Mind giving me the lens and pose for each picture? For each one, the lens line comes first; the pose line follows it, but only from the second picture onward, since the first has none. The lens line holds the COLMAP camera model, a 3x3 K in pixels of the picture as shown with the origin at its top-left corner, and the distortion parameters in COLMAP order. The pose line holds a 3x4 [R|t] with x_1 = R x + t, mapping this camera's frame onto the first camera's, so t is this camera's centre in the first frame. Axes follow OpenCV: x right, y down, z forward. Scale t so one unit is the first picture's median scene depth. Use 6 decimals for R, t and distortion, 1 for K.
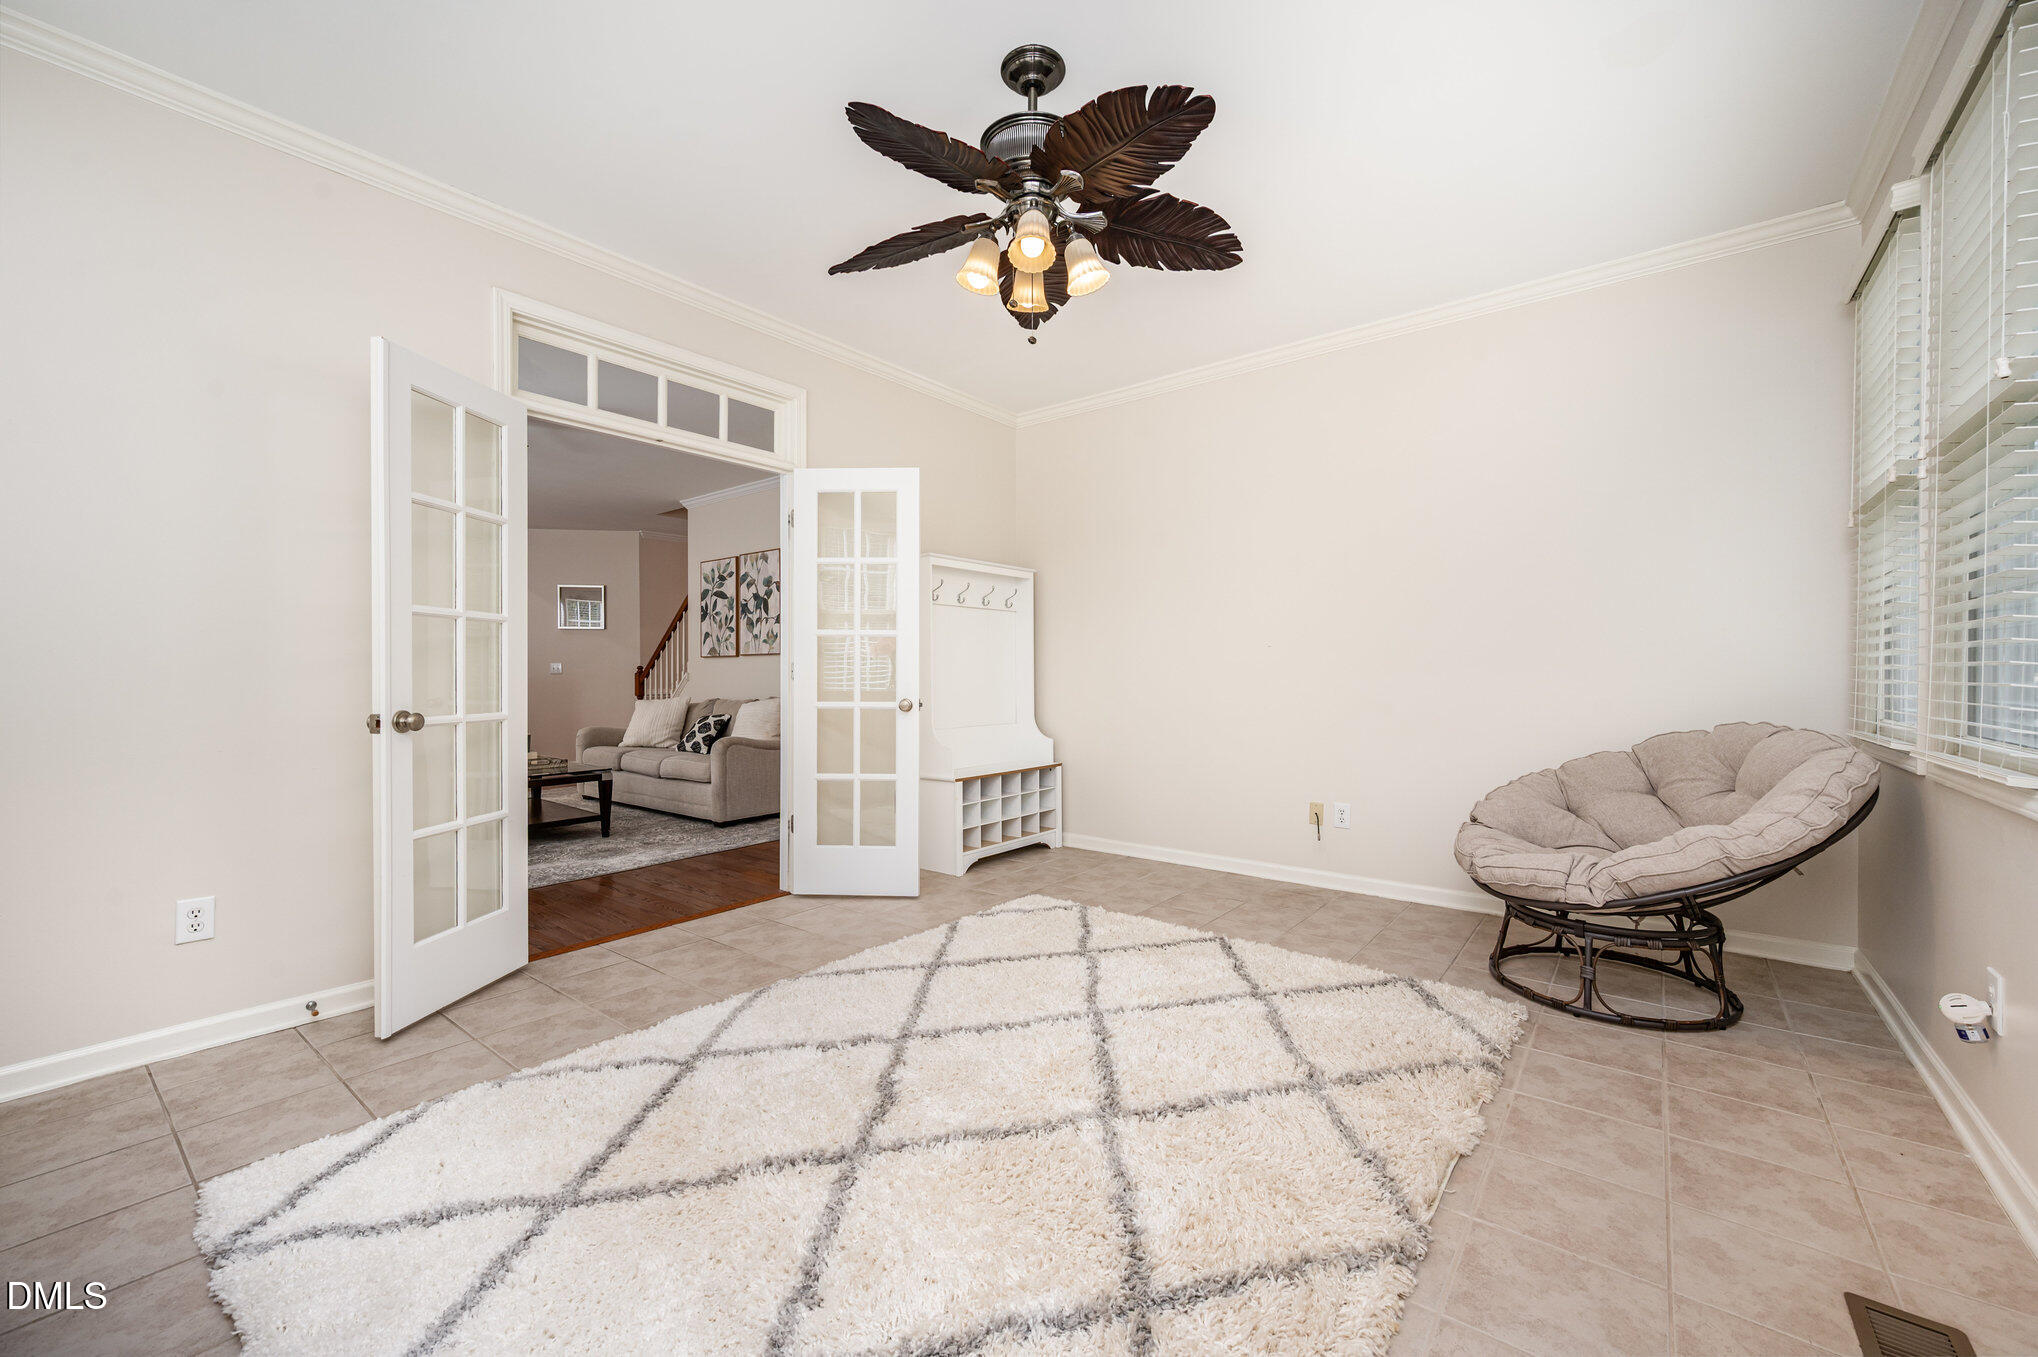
lens RADIAL K [[821.1, 0, 1013.2], [0, 821.1, 680.0], [0, 0, 1]] dist [-0.000623, 0.000171]
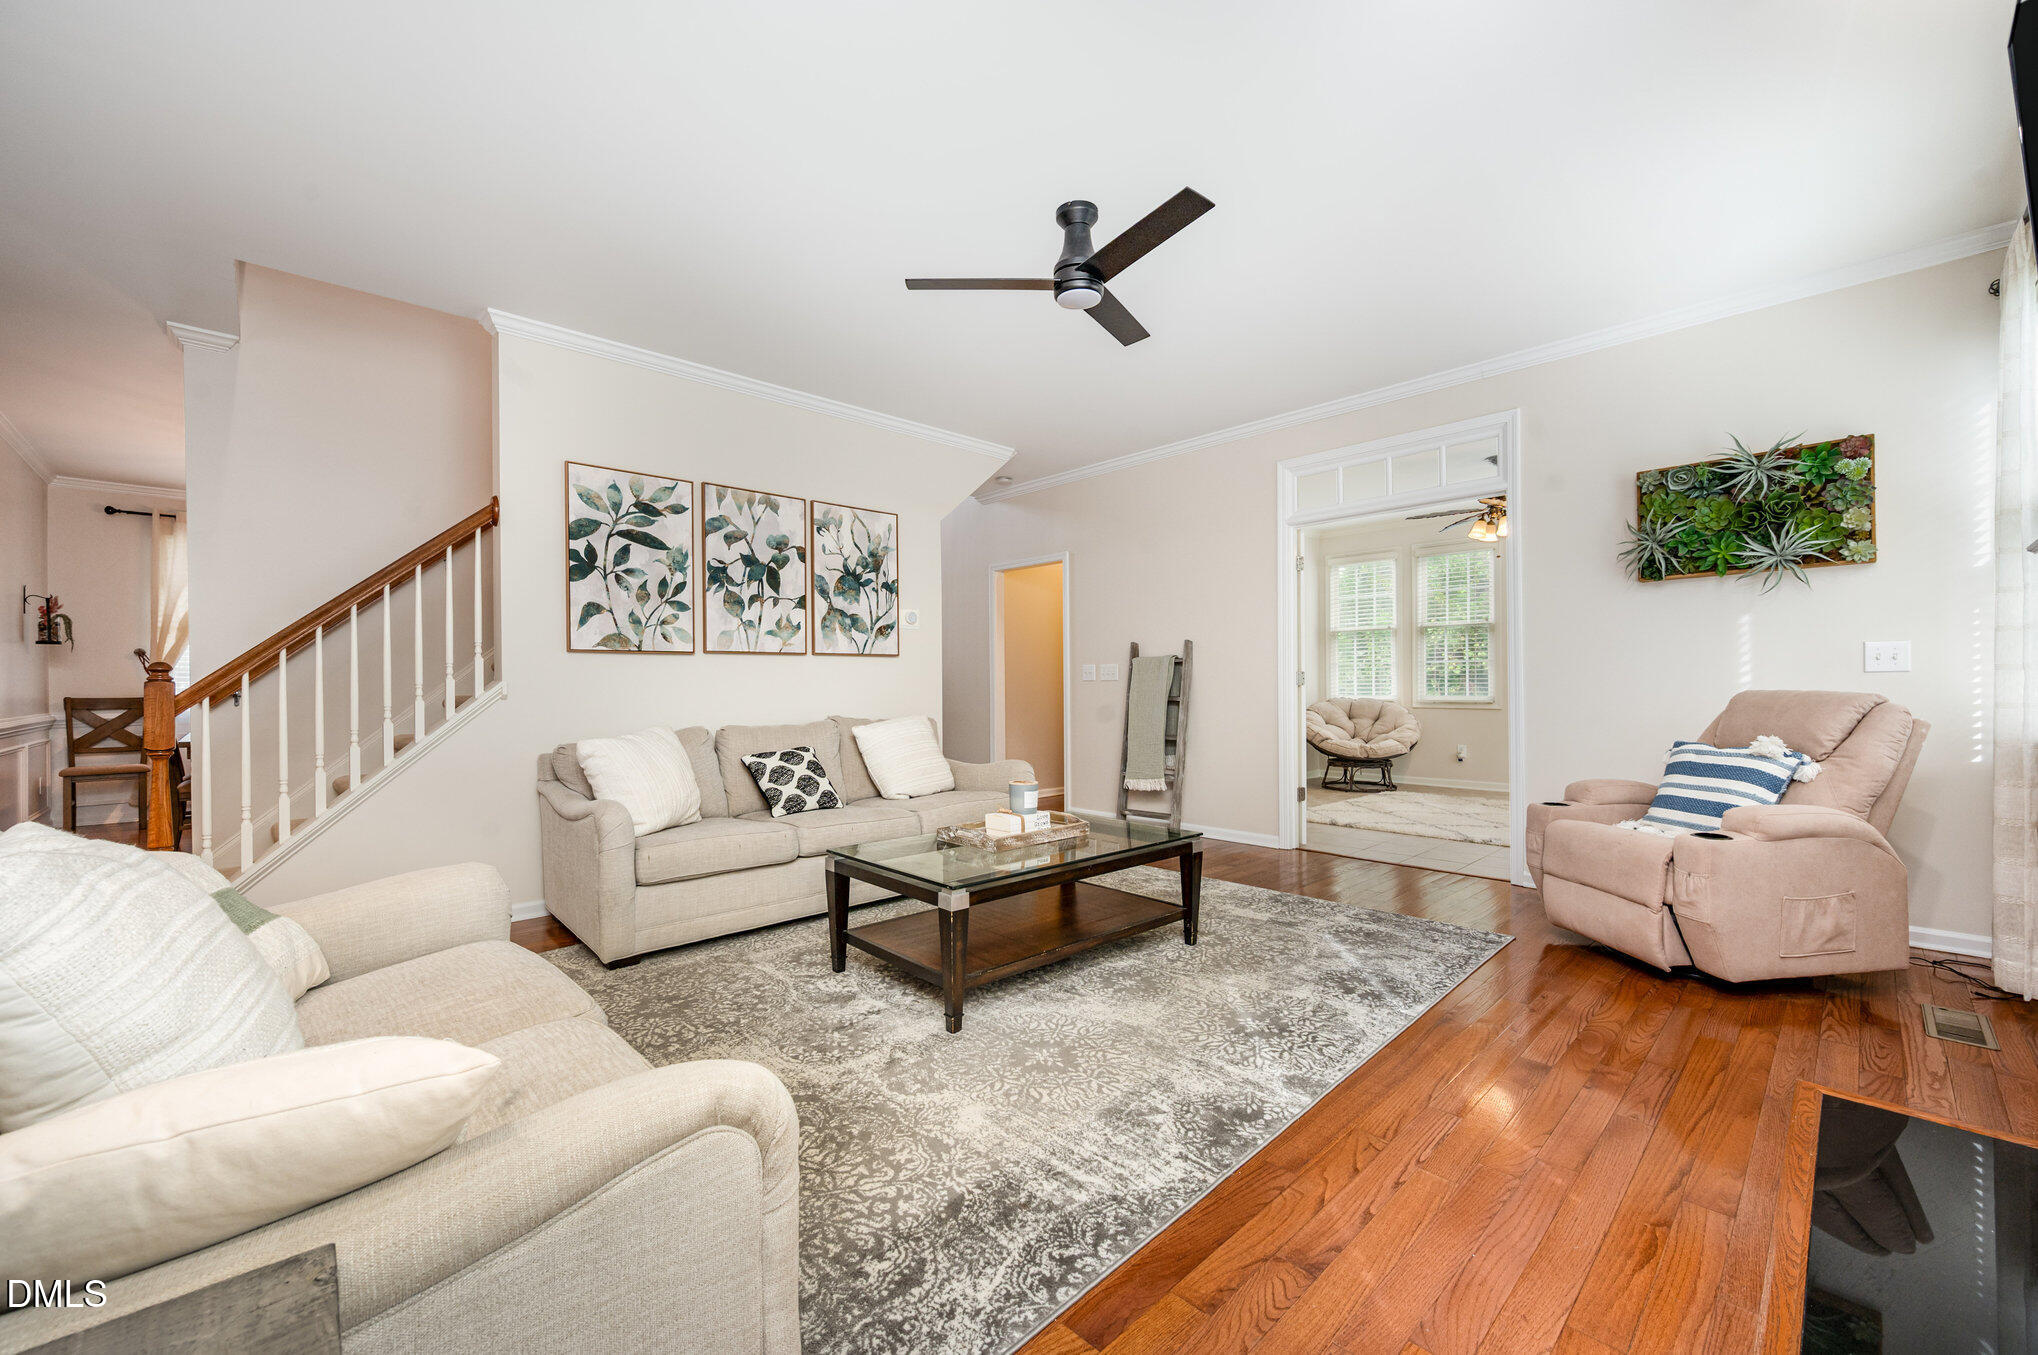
lens RADIAL K [[800.6, 0, 1055.5], [0, 800.6, 689.3], [0, 0, 1]] dist [-0.002890, 0.000795]
pose [[0.117630, -0.000807, 0.993057, -0.868490], [0.015792, 0.999875, -0.001058, 0.001189], [-0.992932, 0.015807, 0.117628, 0.677492]]
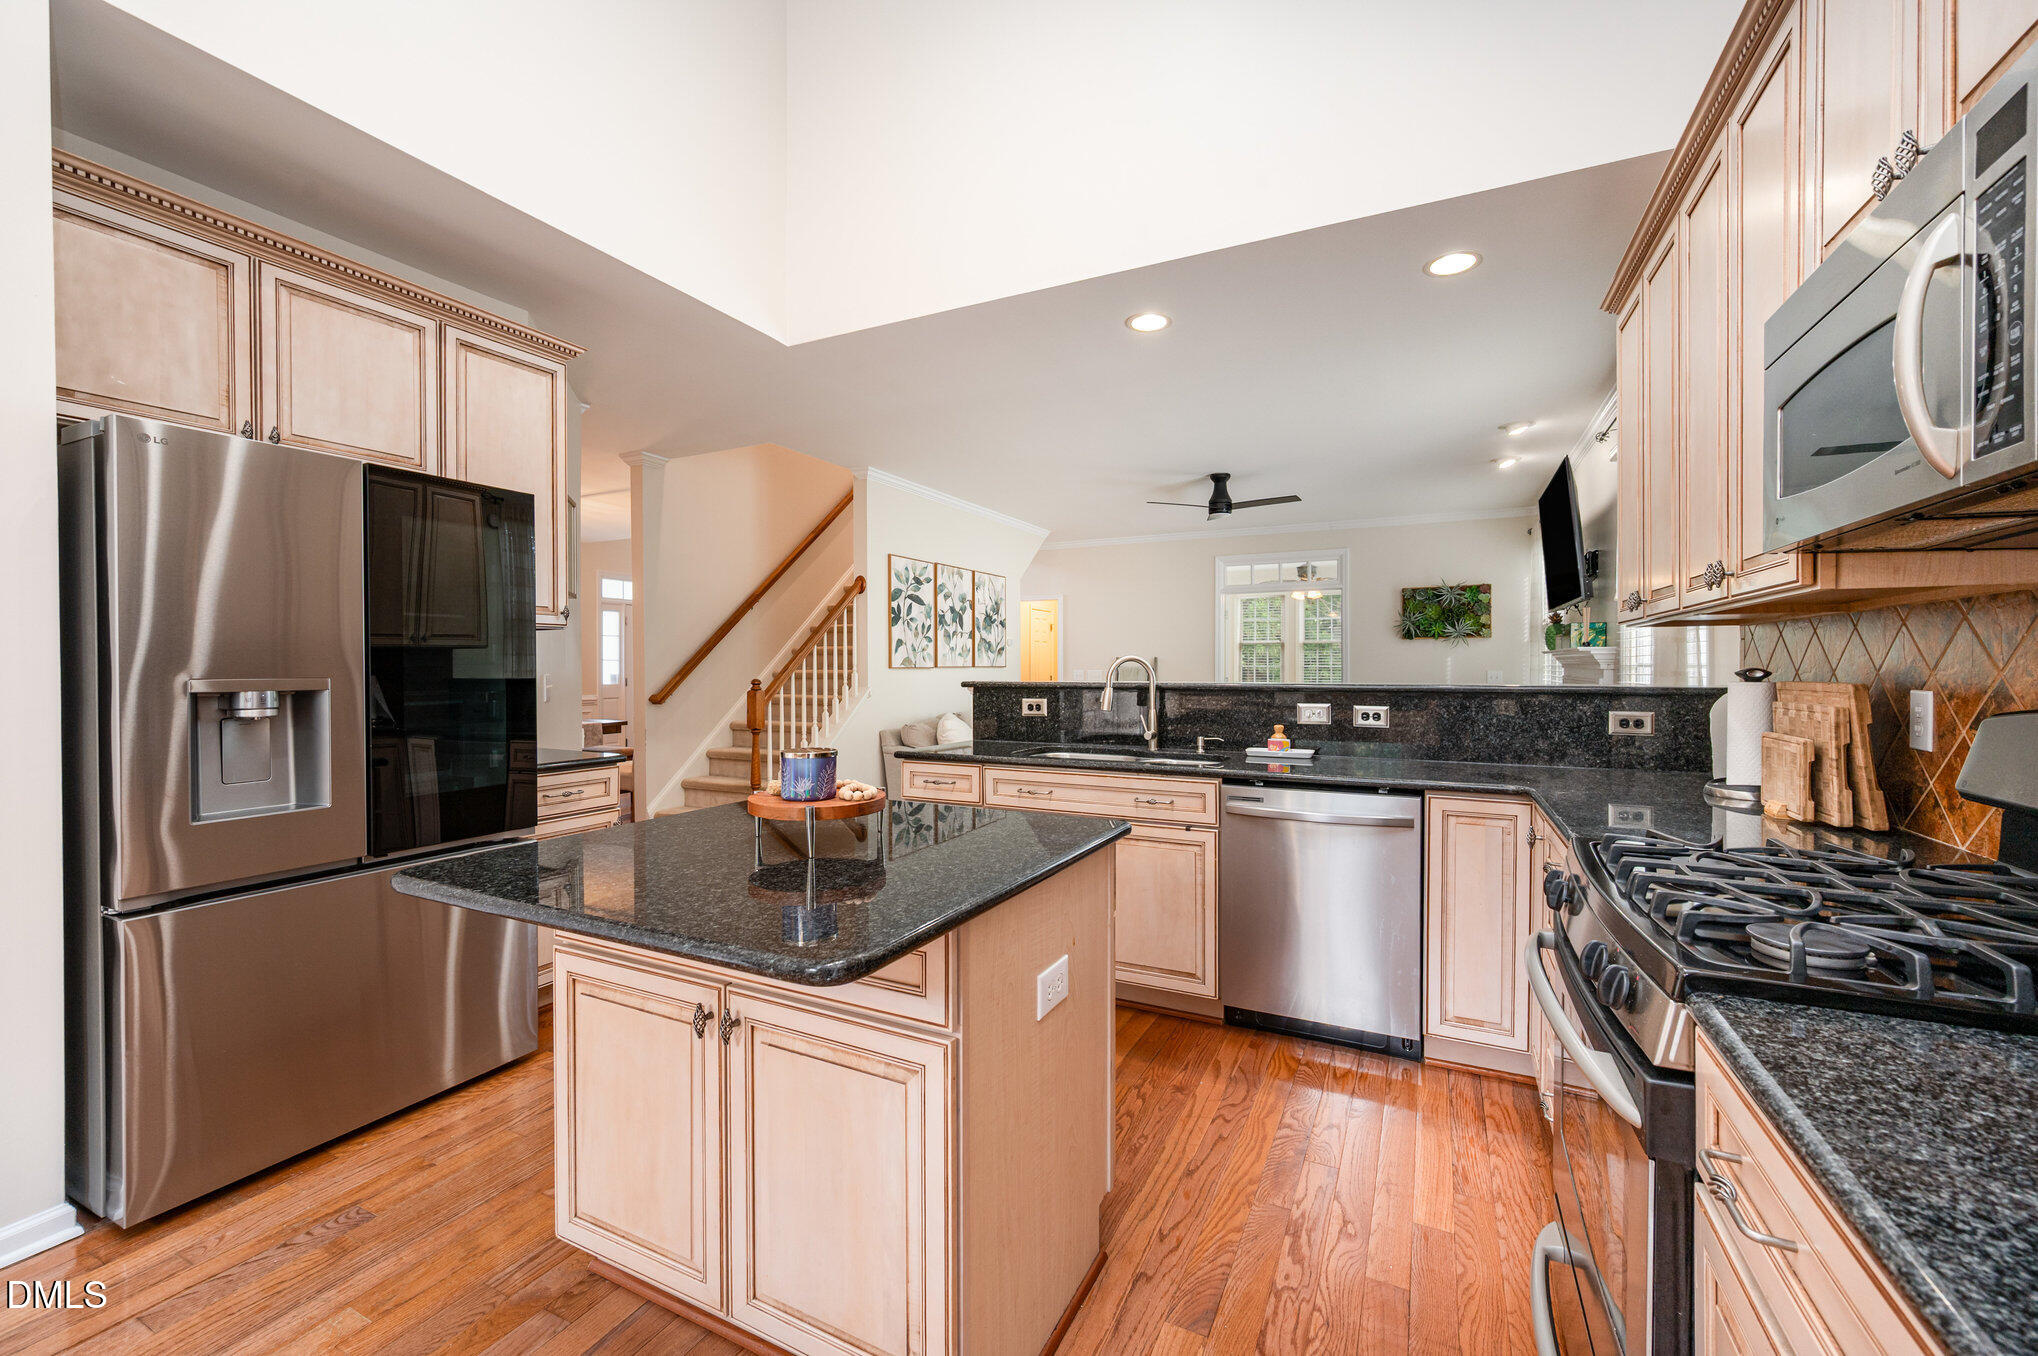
lens RADIAL K [[800.6, 0, 1058.7], [0, 800.6, 670.6], [0, 0, 1]] dist [-0.002890, 0.000795]
pose [[-0.223491, 0.004452, 0.974696, -1.268734], [0.010186, 0.999946, -0.002232, -0.022537], [-0.974653, 0.009429, -0.223524, 1.063059]]
